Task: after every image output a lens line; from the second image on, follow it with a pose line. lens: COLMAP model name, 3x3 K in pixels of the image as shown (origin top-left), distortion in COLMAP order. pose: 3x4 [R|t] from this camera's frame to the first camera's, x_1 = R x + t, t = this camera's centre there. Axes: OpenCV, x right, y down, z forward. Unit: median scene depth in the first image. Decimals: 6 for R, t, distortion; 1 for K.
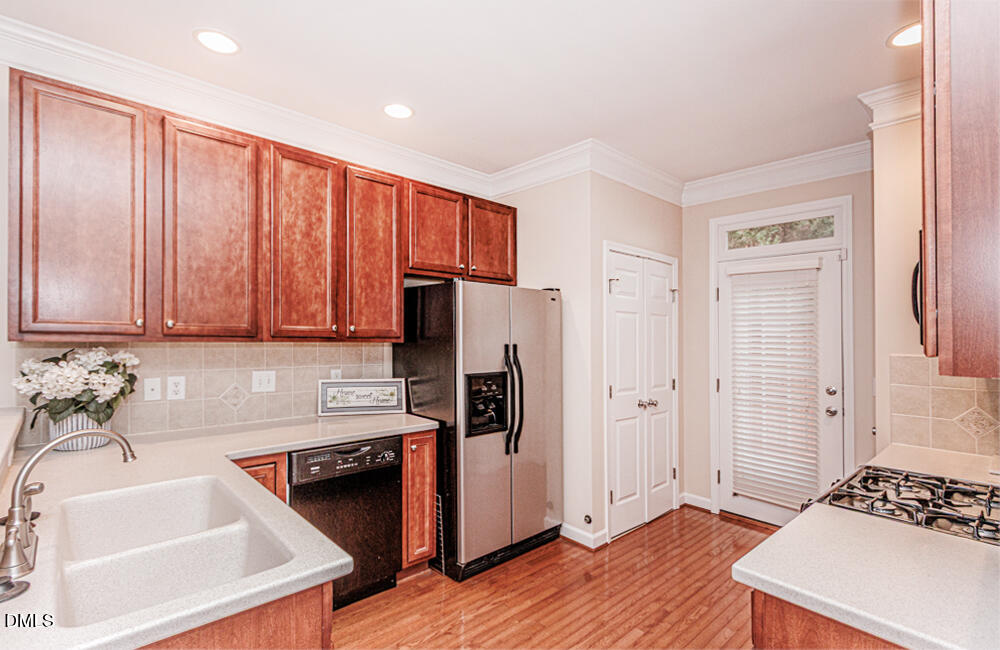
lens RADIAL K [[466.3, 0, 481.4], [0, 466.3, 321.9], [0, 0, 1]] dist [0.001201, 0.000366]
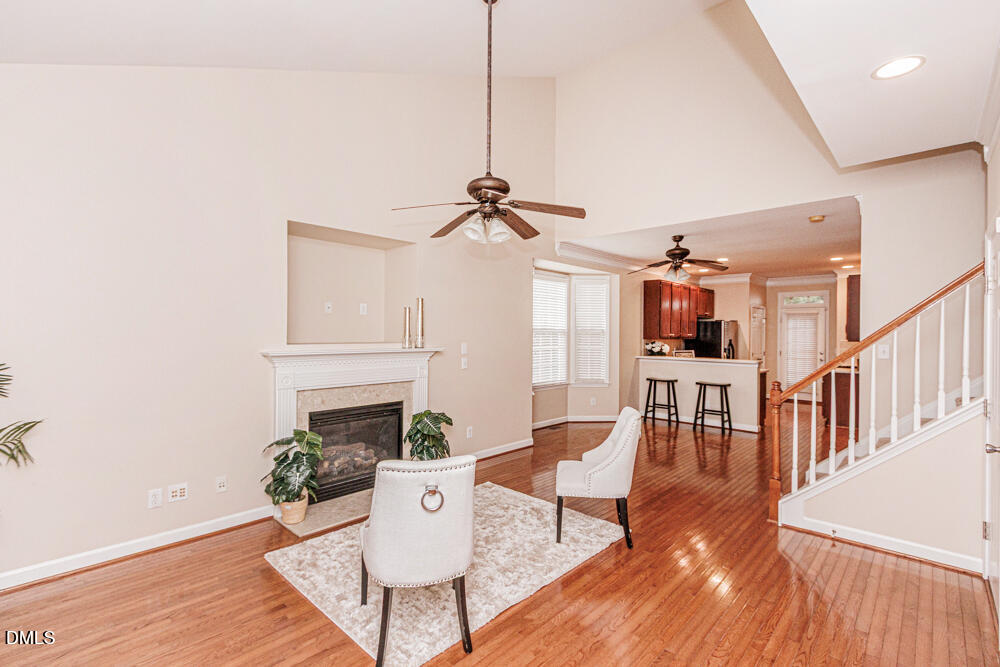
lens RADIAL K [[464.8, 0, 492.9], [0, 464.8, 333.9], [0, 0, 1]] dist [0.004774, 0.000102]
pose [[0.996060, -0.010105, 0.088109, -1.898793], [0.007177, 0.999414, 0.033475, -0.111525], [-0.088396, -0.032711, 0.995548, -2.109924]]
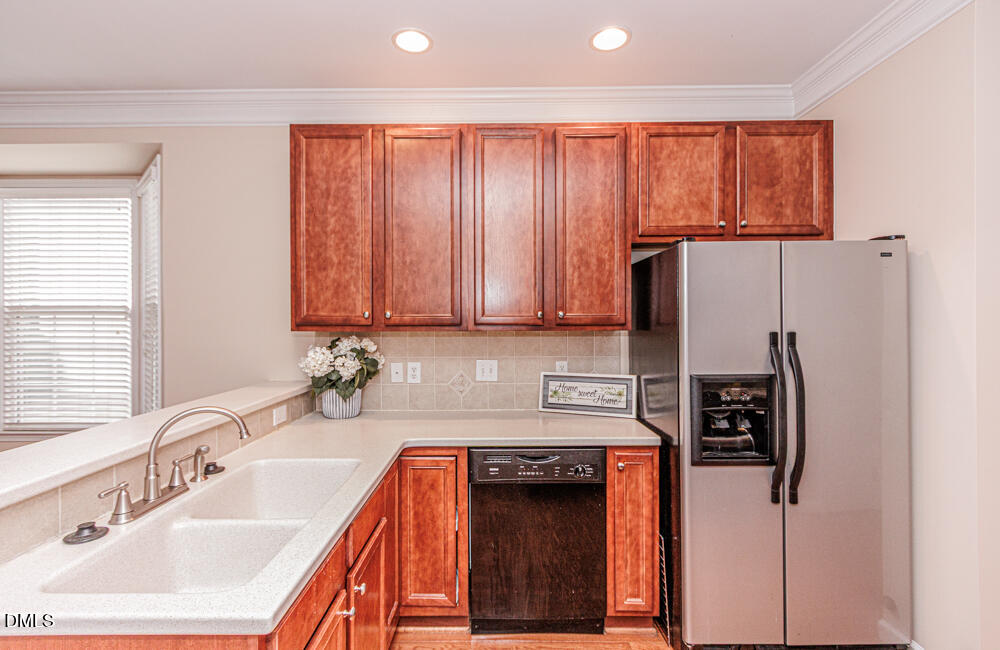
lens RADIAL K [[454.2, 0, 493.1], [0, 454.2, 326.4], [0, 0, 1]] dist [0.002226, 0.000592]
pose [[0.742600, -0.014317, -0.669582, 0.186237], [0.034283, 0.999273, 0.016654, 0.016781], [0.668857, -0.035323, 0.742551, 0.278070]]
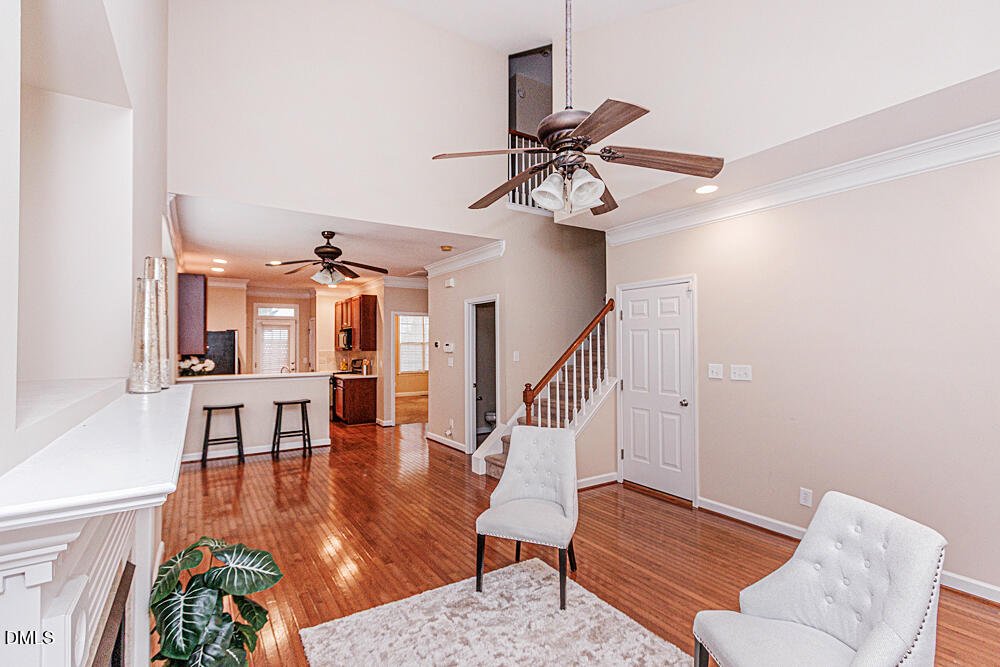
lens RADIAL K [[464.8, 0, 492.9], [0, 464.8, 333.9], [0, 0, 1]] dist [0.004774, 0.000102]
pose [[0.151633, 0.003491, 0.988431, -2.561151], [-0.018632, 0.999826, -0.000672, -0.091521], [-0.988261, -0.018315, 0.151671, -1.005606]]
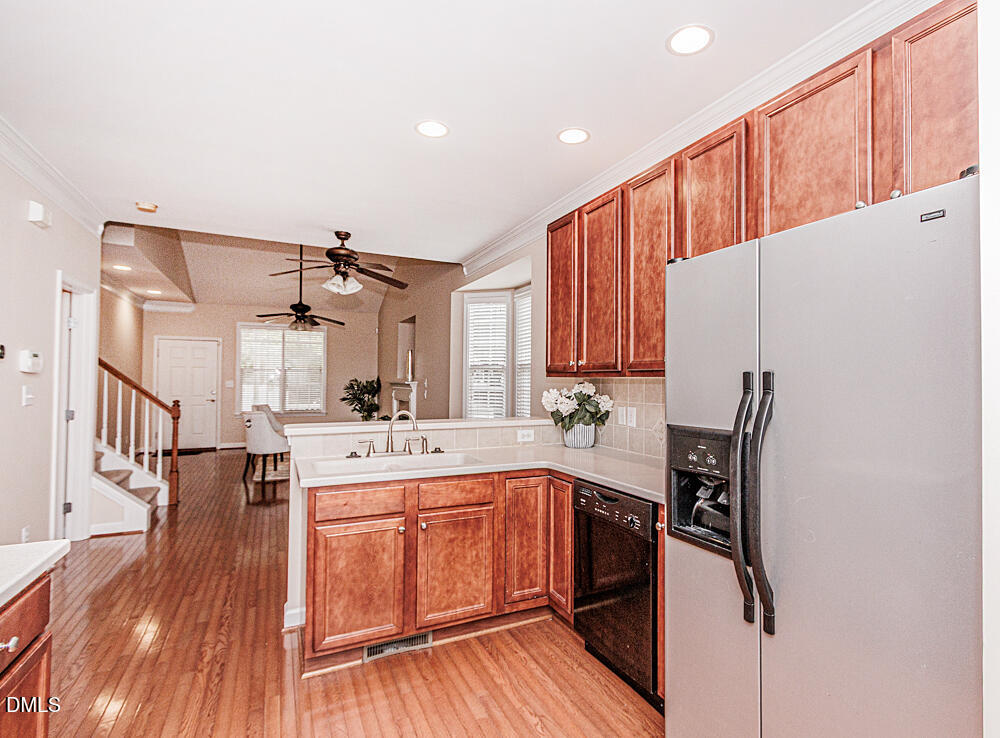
lens RADIAL K [[473.7, 0, 503.0], [0, 473.7, 371.5], [0, 0, 1]] dist [0.015503, -0.005612]
pose [[-0.238738, -0.034967, -0.970454, 0.554469], [0.013535, 0.999135, -0.039330, 0.062447], [0.970990, -0.022525, -0.238058, 0.884689]]
